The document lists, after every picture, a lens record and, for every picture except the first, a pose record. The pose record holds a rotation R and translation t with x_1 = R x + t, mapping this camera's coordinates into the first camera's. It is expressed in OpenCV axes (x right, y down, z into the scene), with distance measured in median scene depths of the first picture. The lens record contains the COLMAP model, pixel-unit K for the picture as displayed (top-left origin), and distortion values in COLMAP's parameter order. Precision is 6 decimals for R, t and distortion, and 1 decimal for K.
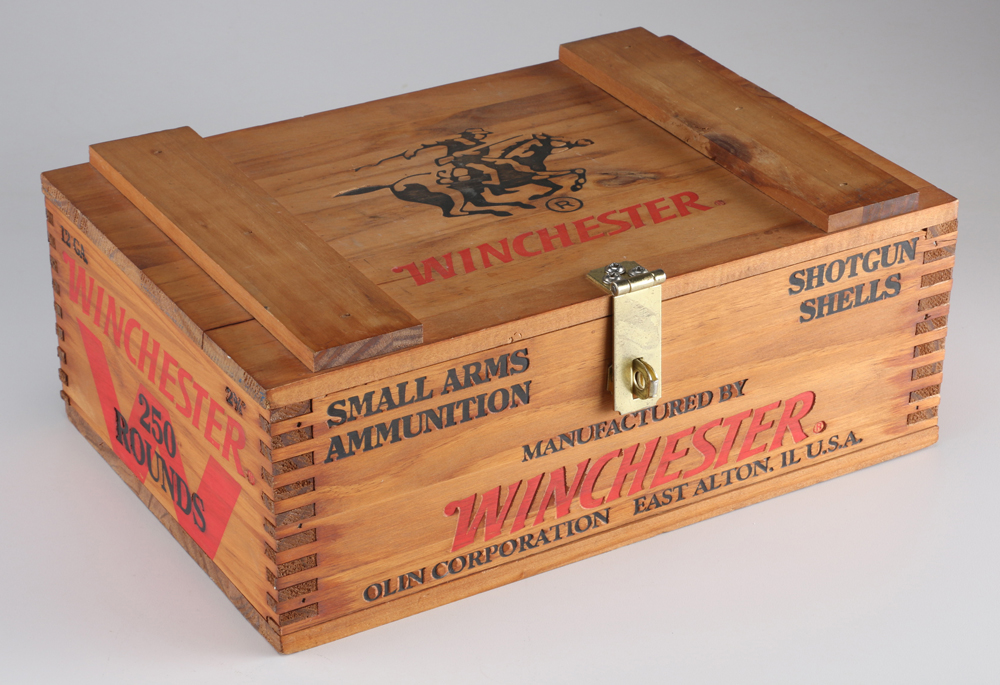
lens RADIAL K [[2556.2, 0, 501.6], [0, 2556.2, 332.8], [0, 0, 1]] dist [0.177314, 0.000000]
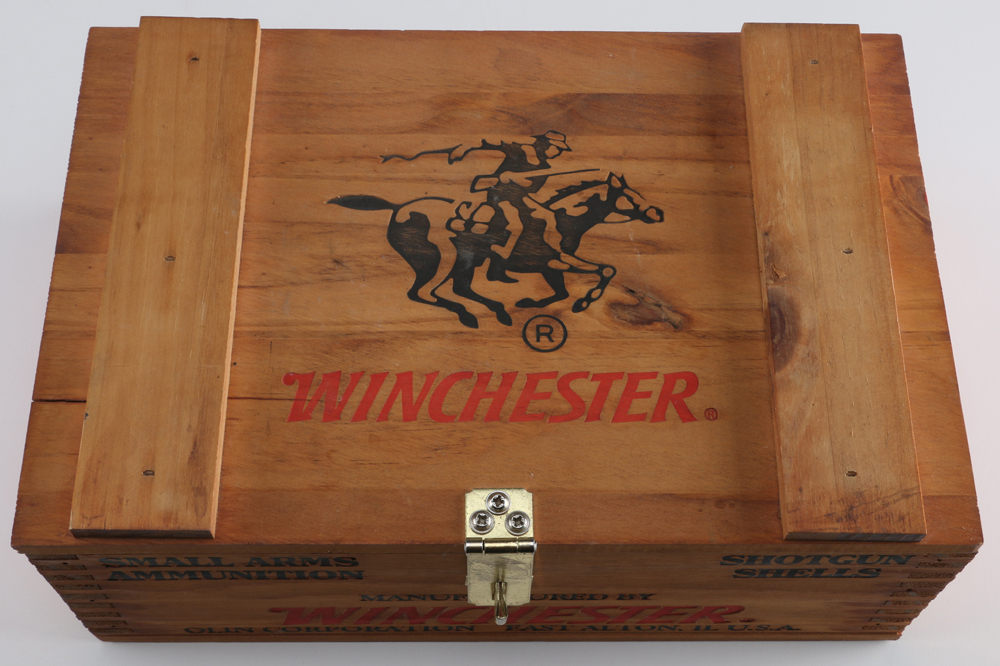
lens RADIAL K [[1474.2, 0, 506.2], [0, 1474.2, 326.6], [0, 0, 1]] dist [-0.016430, 0.000000]
pose [[0.862962, 0.454133, -0.221495, 0.123026], [-0.253740, 0.768595, 0.587264, -0.342319], [0.436936, -0.450584, 0.778499, 0.622994]]
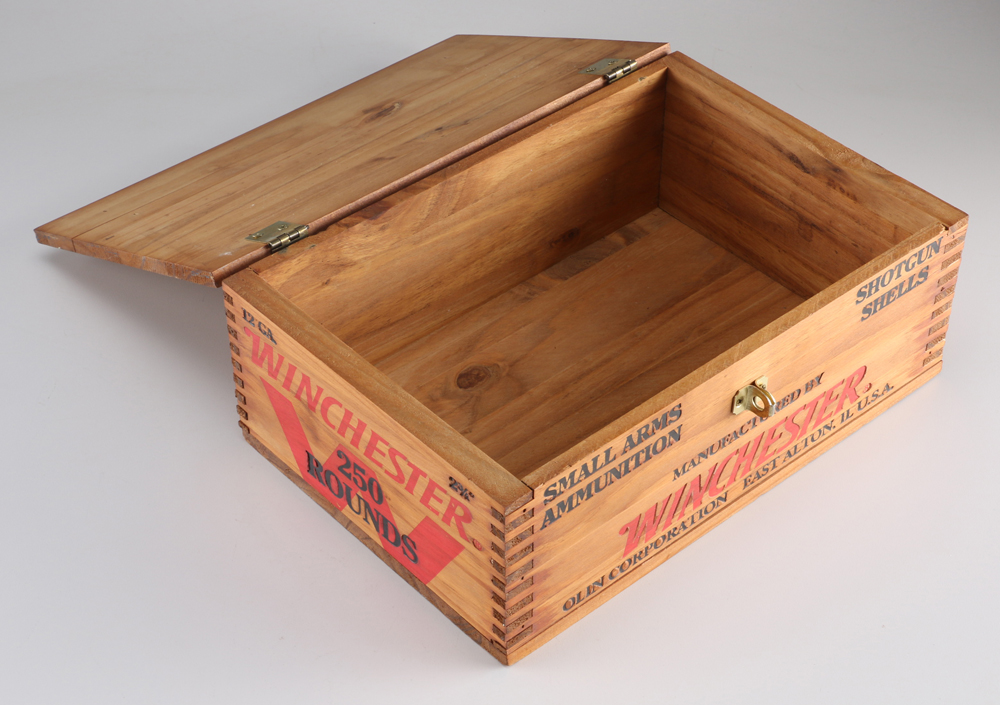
lens RADIAL K [[1976.1, 0, 503.4], [0, 1976.1, 362.1], [0, 0, 1]] dist [0.019168, 0.000000]
pose [[0.983144, -0.128052, 0.130499, -0.181037], [0.095334, 0.968100, 0.231721, -0.223711], [-0.156008, -0.215374, 0.963989, 0.104553]]
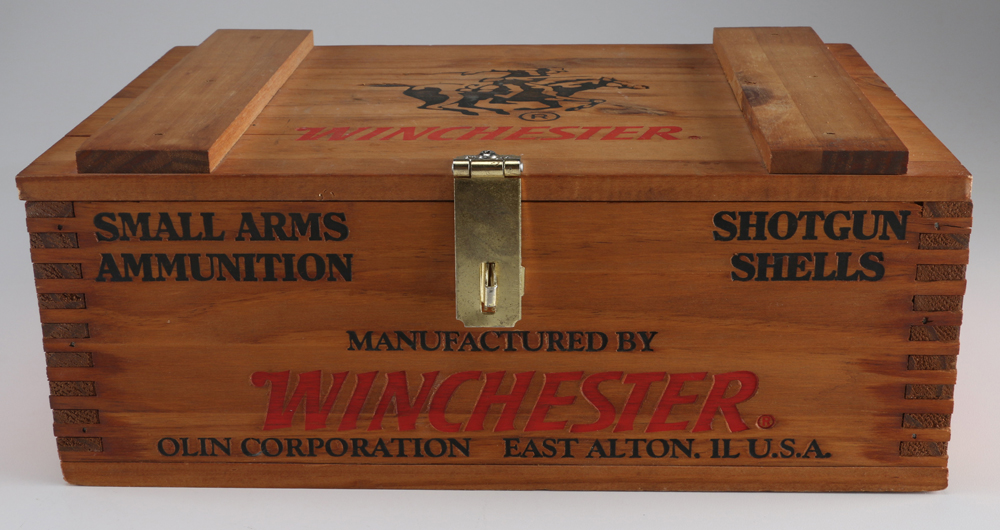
lens RADIAL K [[1410.2, 0, 513.8], [0, 1410.2, 227.6], [0, 0, 1]] dist [-0.028037, 0.000000]
pose [[0.843373, 0.158855, -0.513309, 0.290729], [-0.239652, 0.966226, -0.094731, 0.040271], [0.480924, 0.202909, 0.852959, 0.575595]]
